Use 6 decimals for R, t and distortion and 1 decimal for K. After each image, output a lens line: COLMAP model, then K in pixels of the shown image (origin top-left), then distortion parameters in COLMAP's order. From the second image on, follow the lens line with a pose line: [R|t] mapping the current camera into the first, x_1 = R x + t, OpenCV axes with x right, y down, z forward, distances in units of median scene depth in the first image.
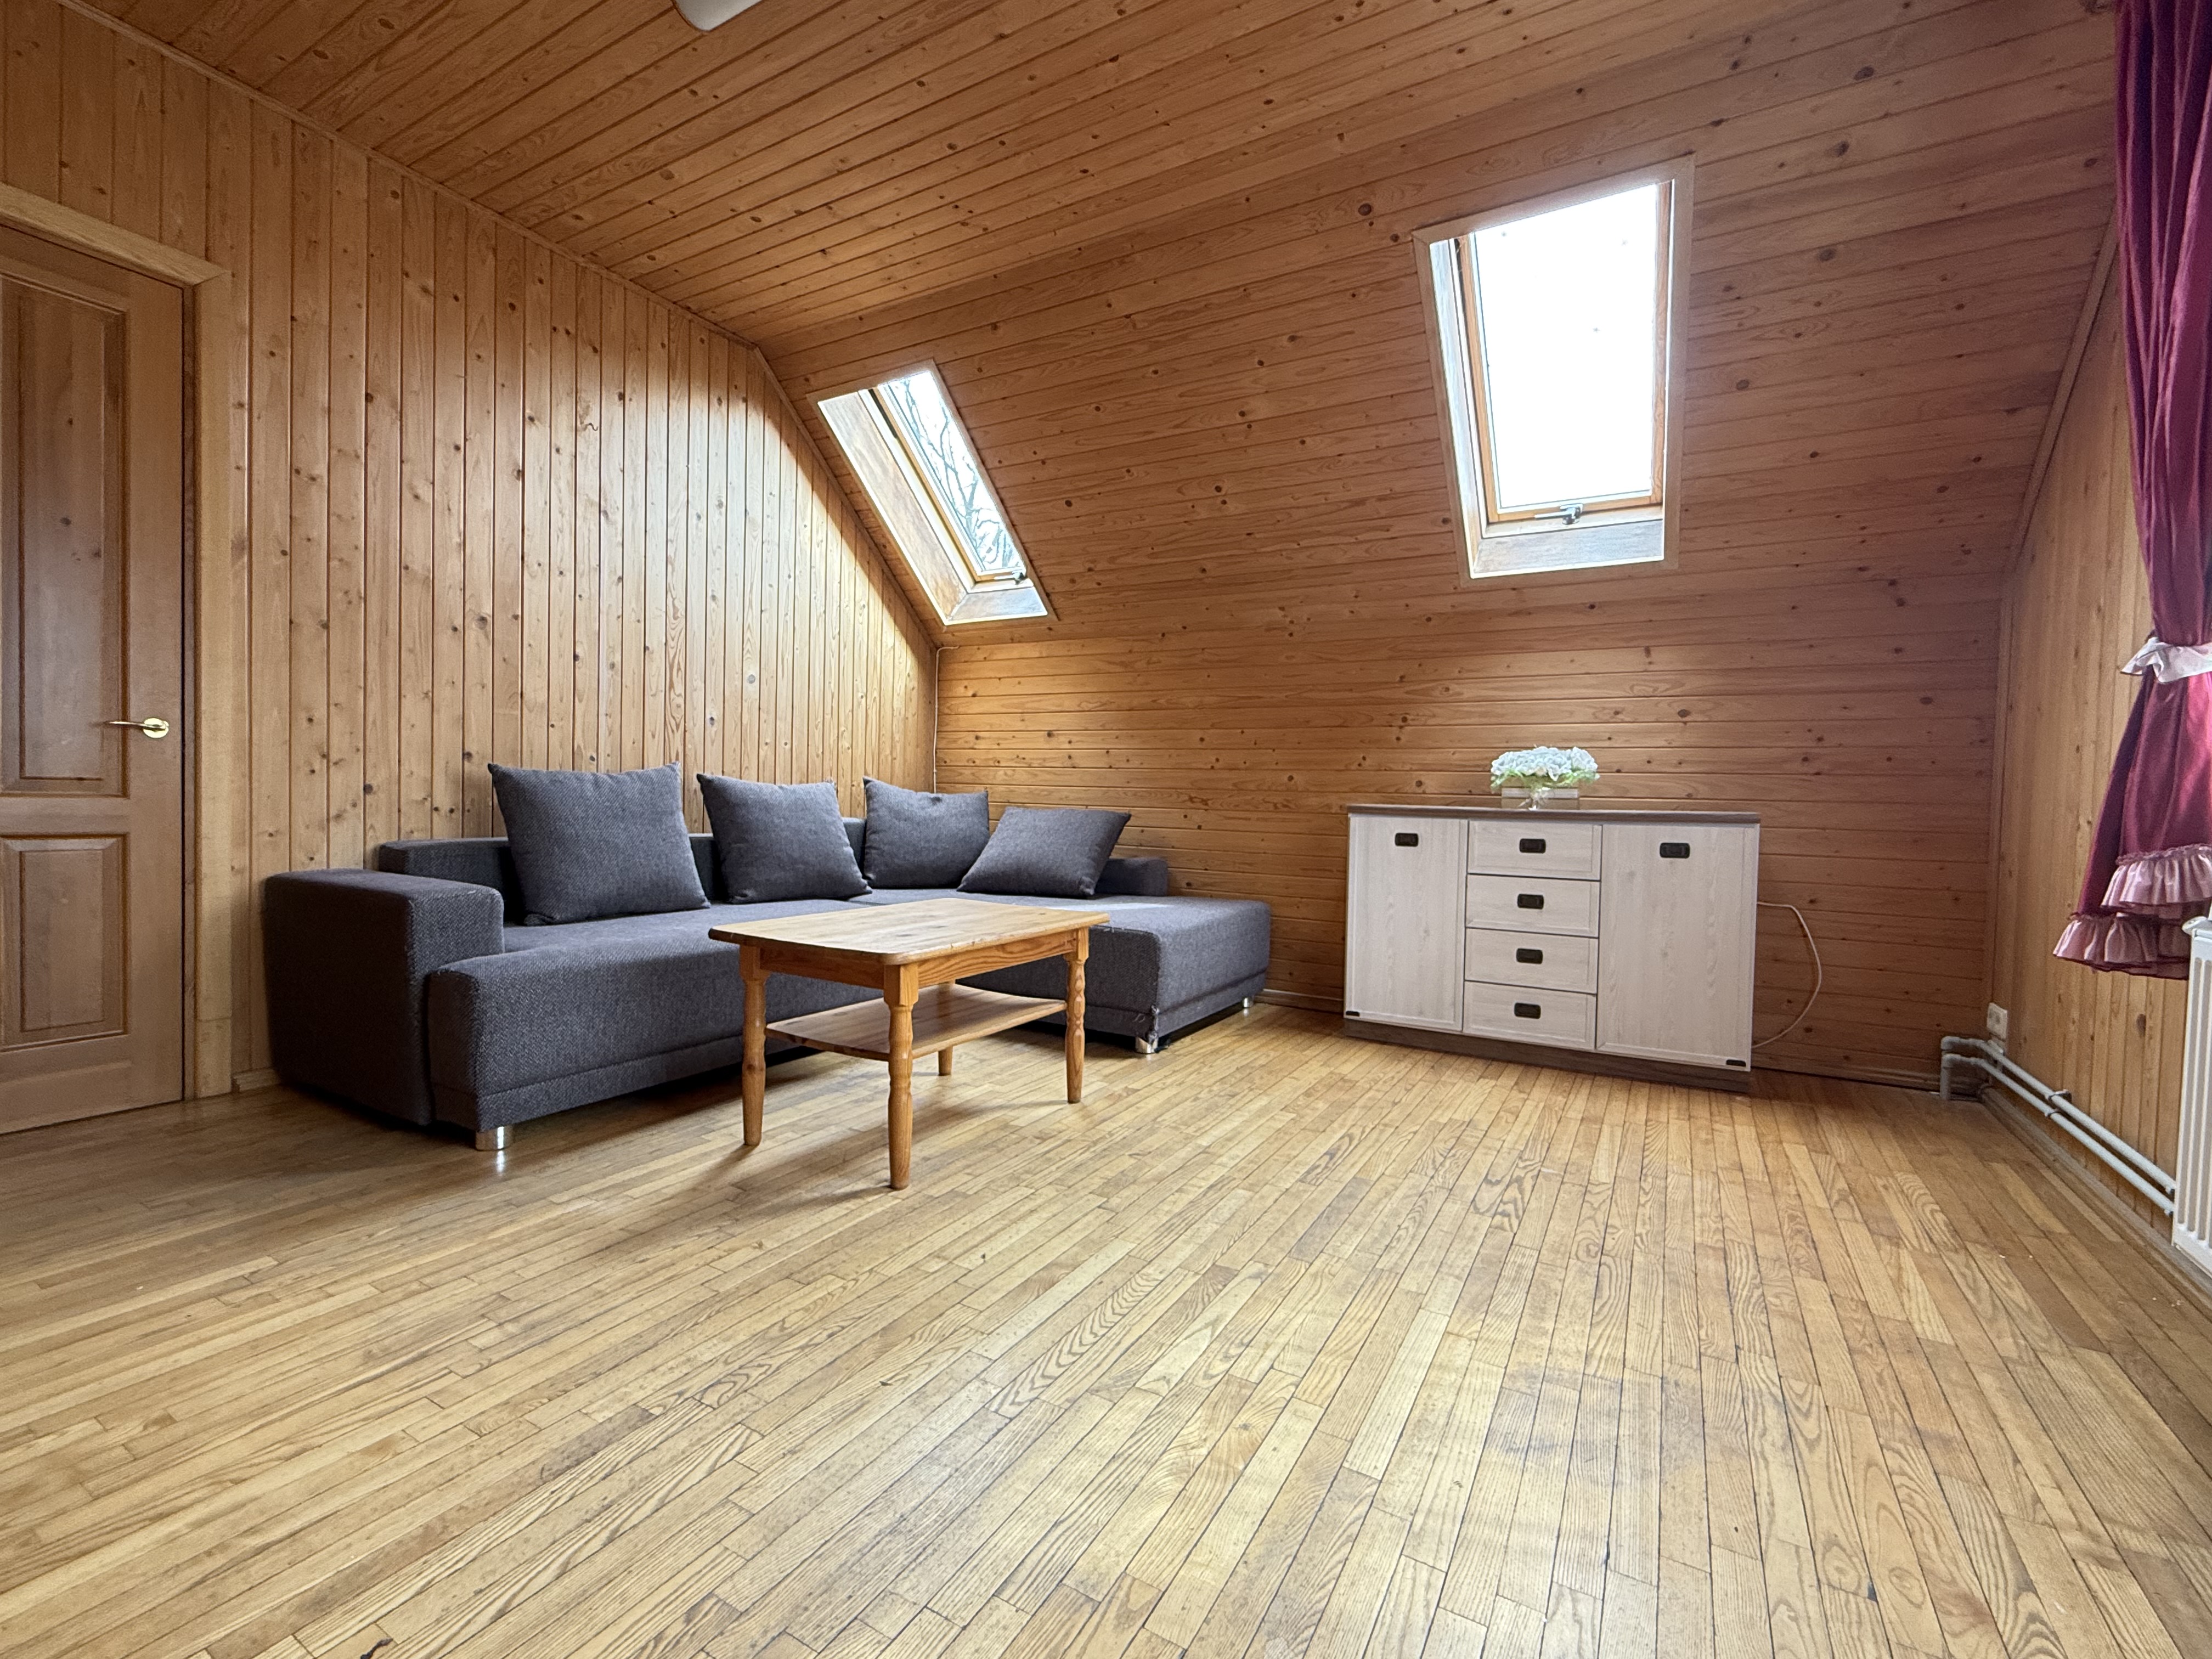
lens RADIAL K [[965.6, 0, 1106.0], [0, 965.6, 829.5], [0, 0, 1]] dist [-0.000017, -0.000298]
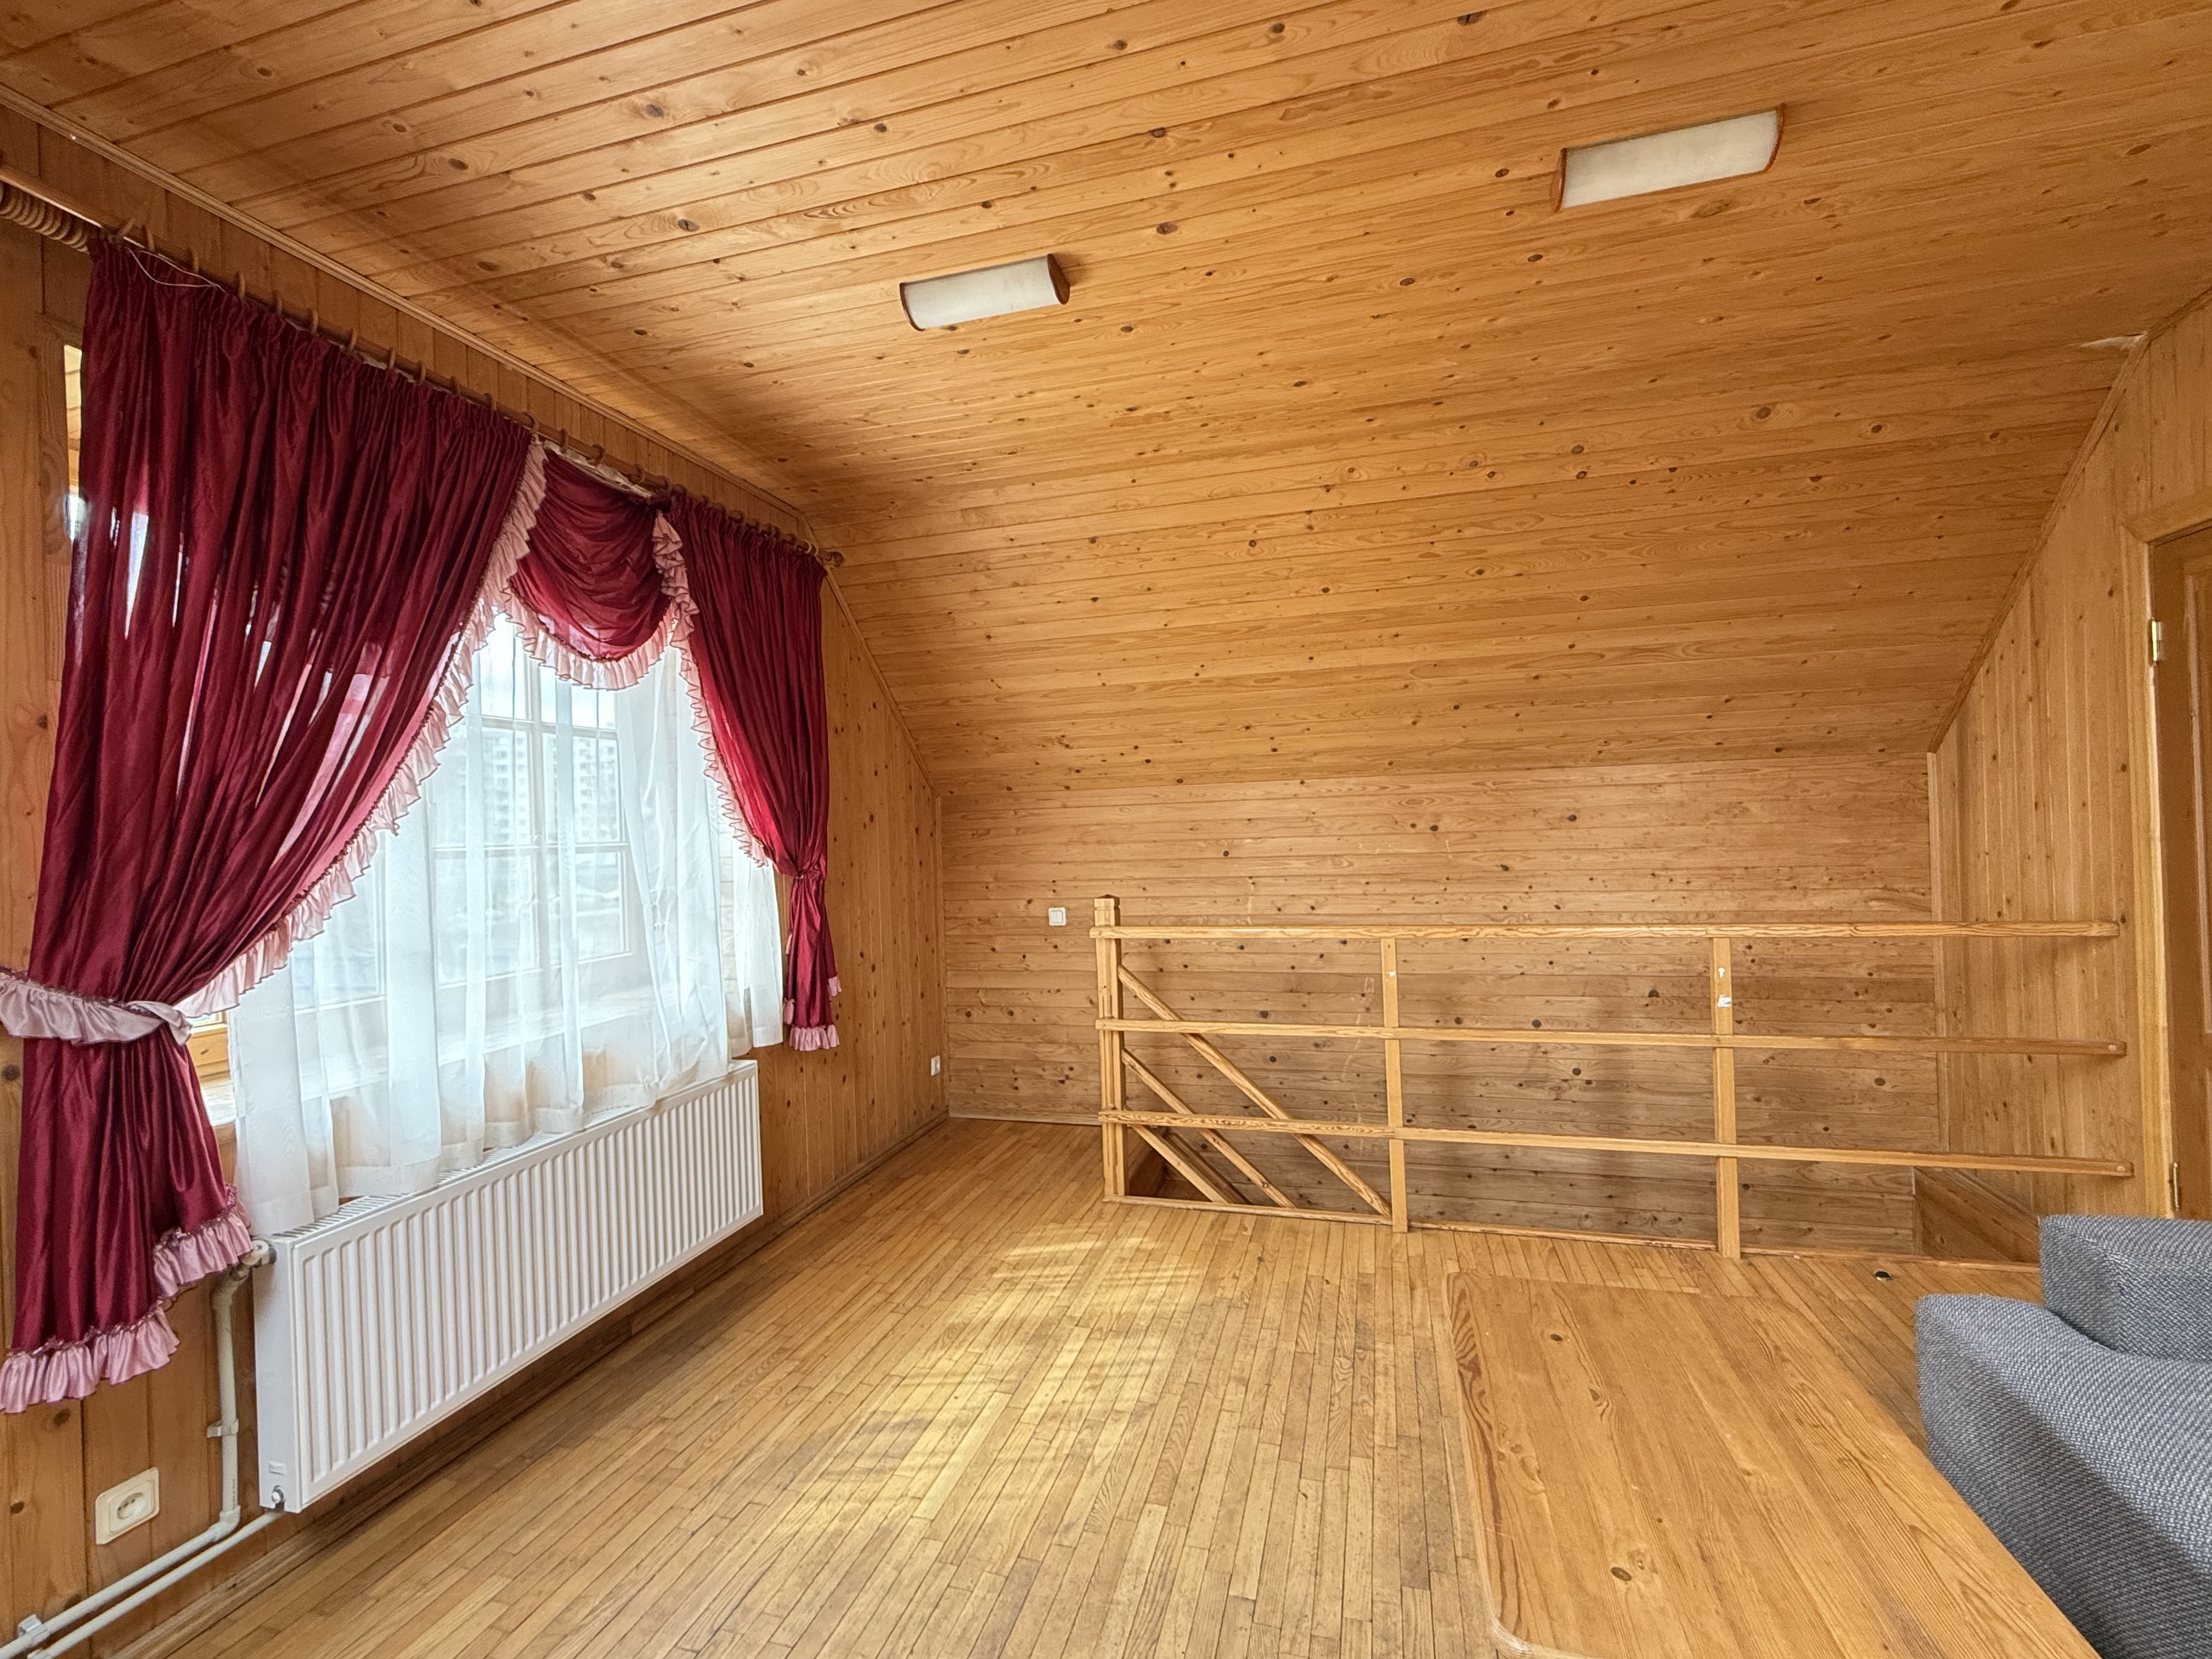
lens RADIAL K [[965.6, 0, 1106.0], [0, 965.6, 829.5], [0, 0, 1]] dist [-0.000017, -0.000298]
pose [[-0.967424, 0.006801, -0.253069, 0.298416], [0.000864, 0.999722, 0.023565, -0.285608], [0.253159, 0.022578, -0.967161, 1.581652]]
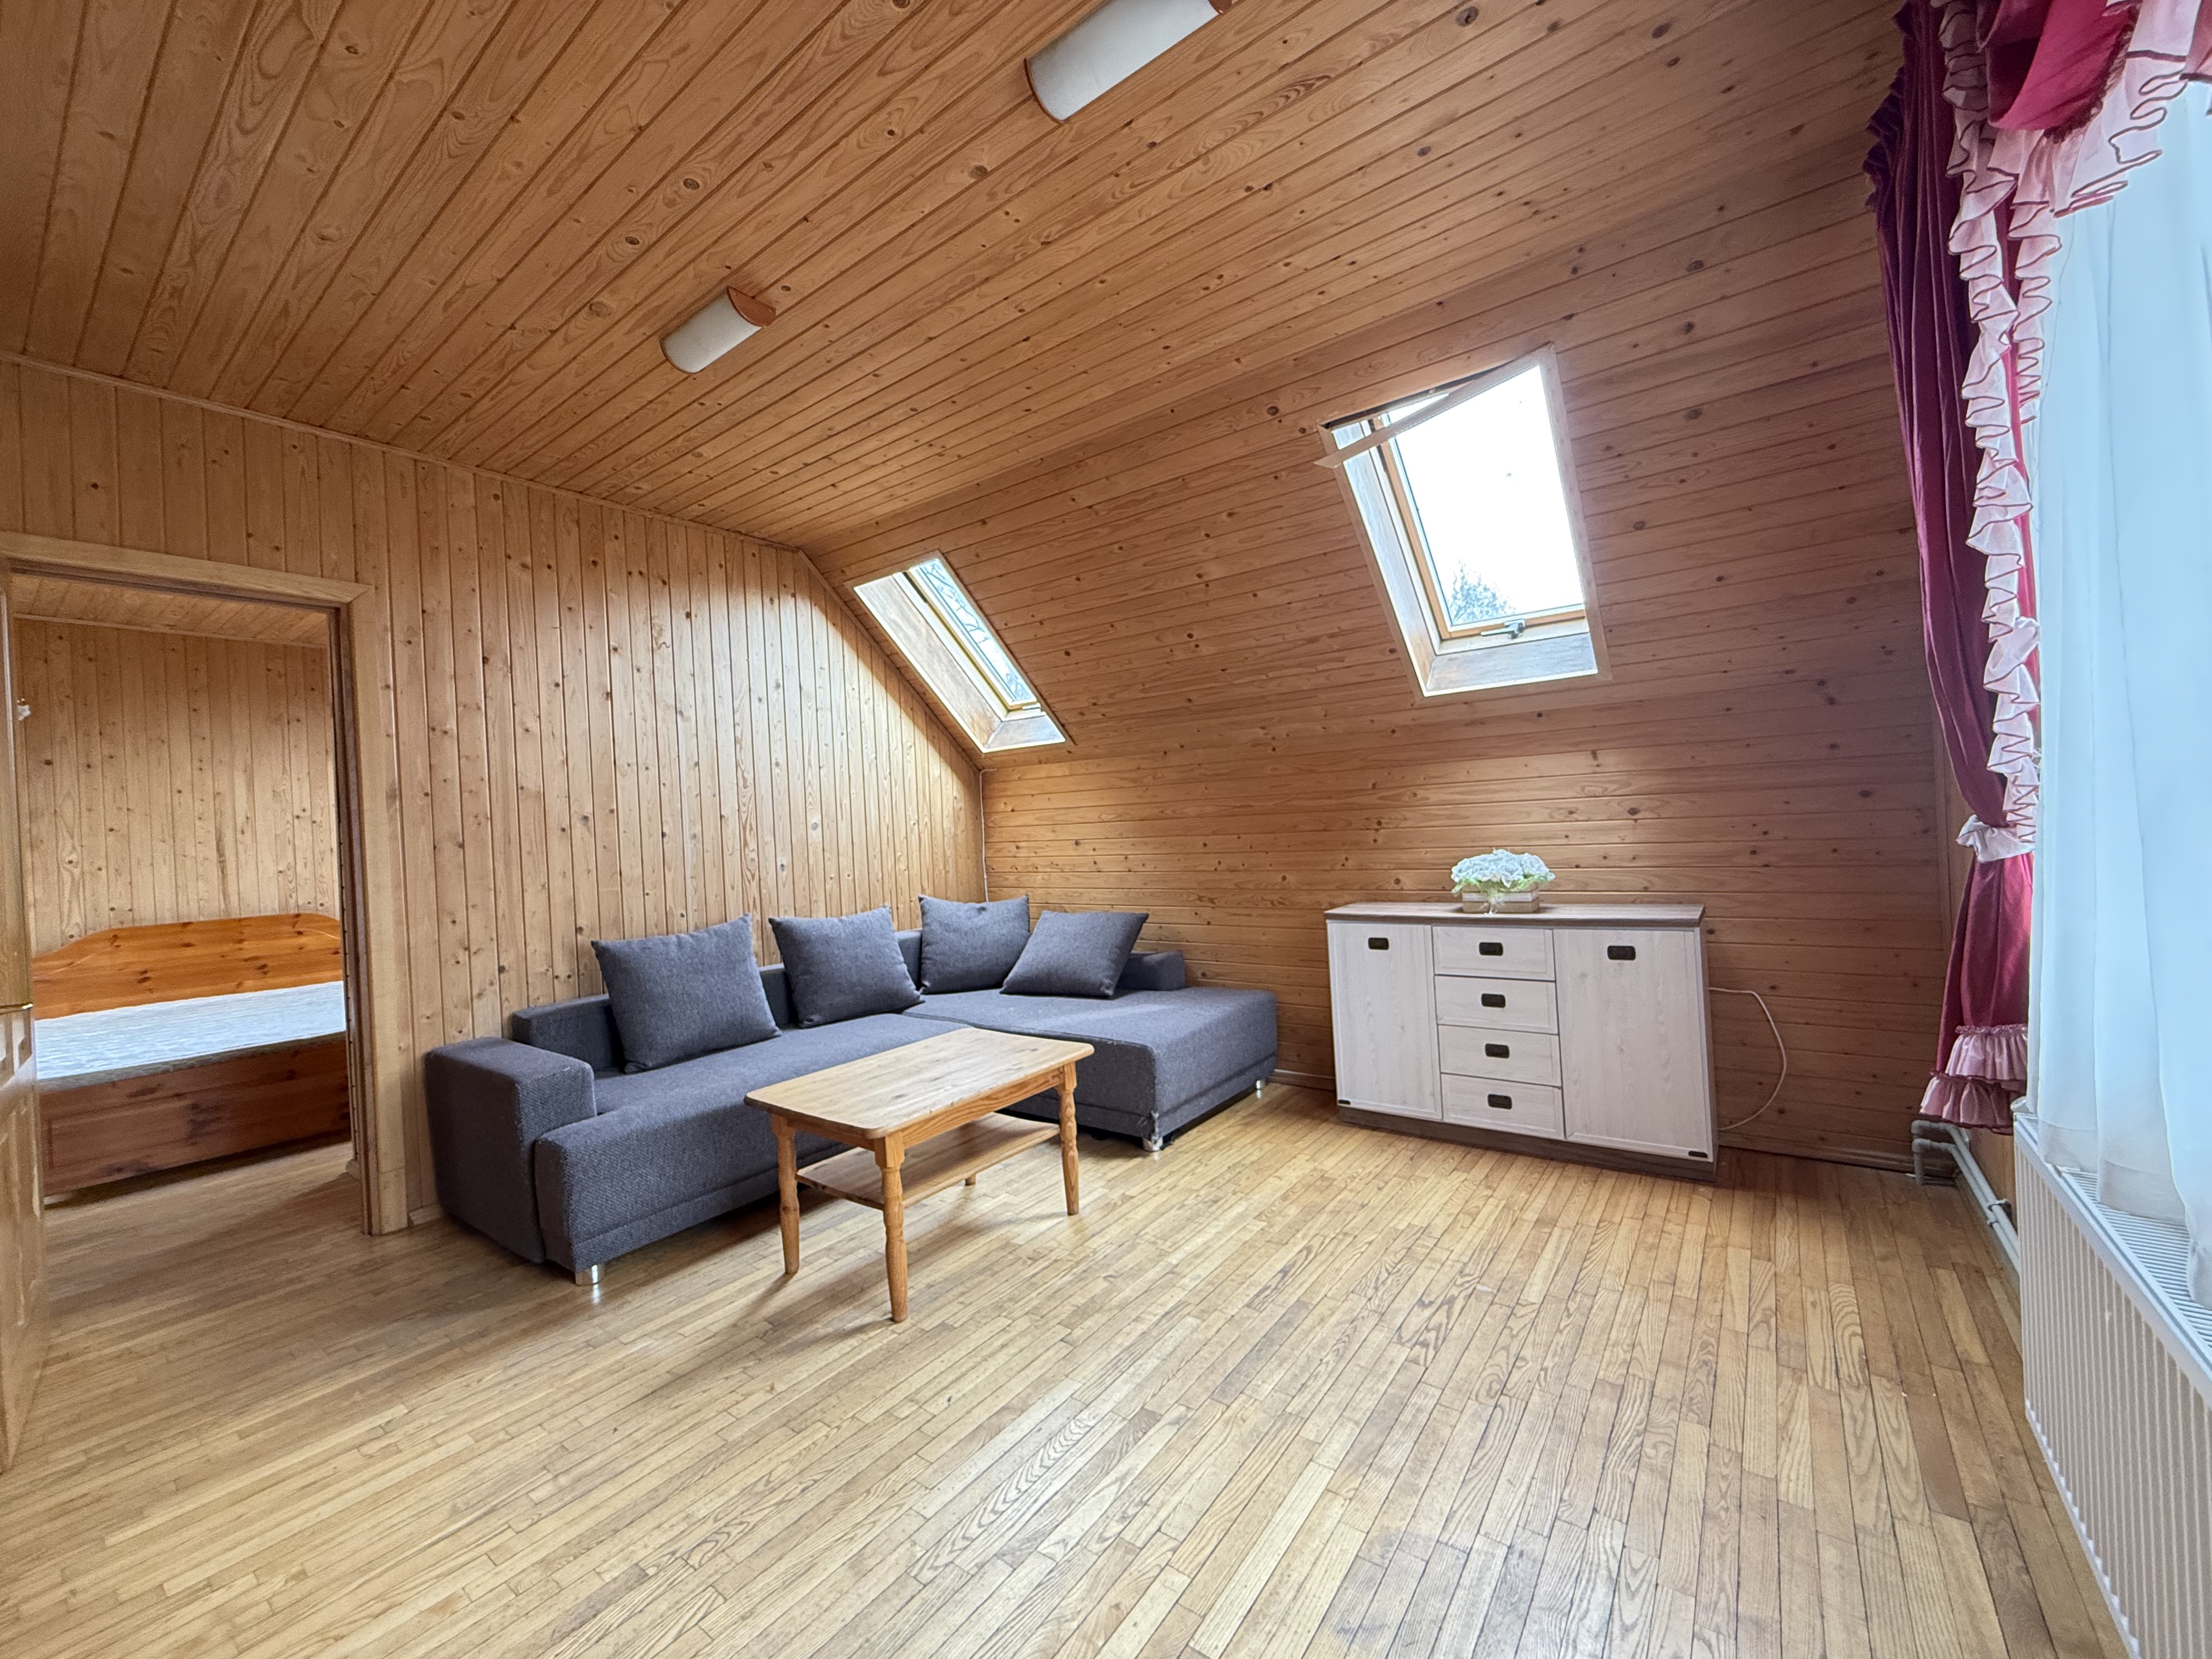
lens RADIAL K [[880.4, 0, 1100.9], [0, 880.4, 828.9], [0, 0, 1]] dist [-0.000891, 0.000323]
pose [[0.990143, -0.075281, -0.118107, 0.185710], [0.072214, 0.996937, -0.030041, -0.163808], [0.120007, 0.021216, 0.992546, -0.049078]]
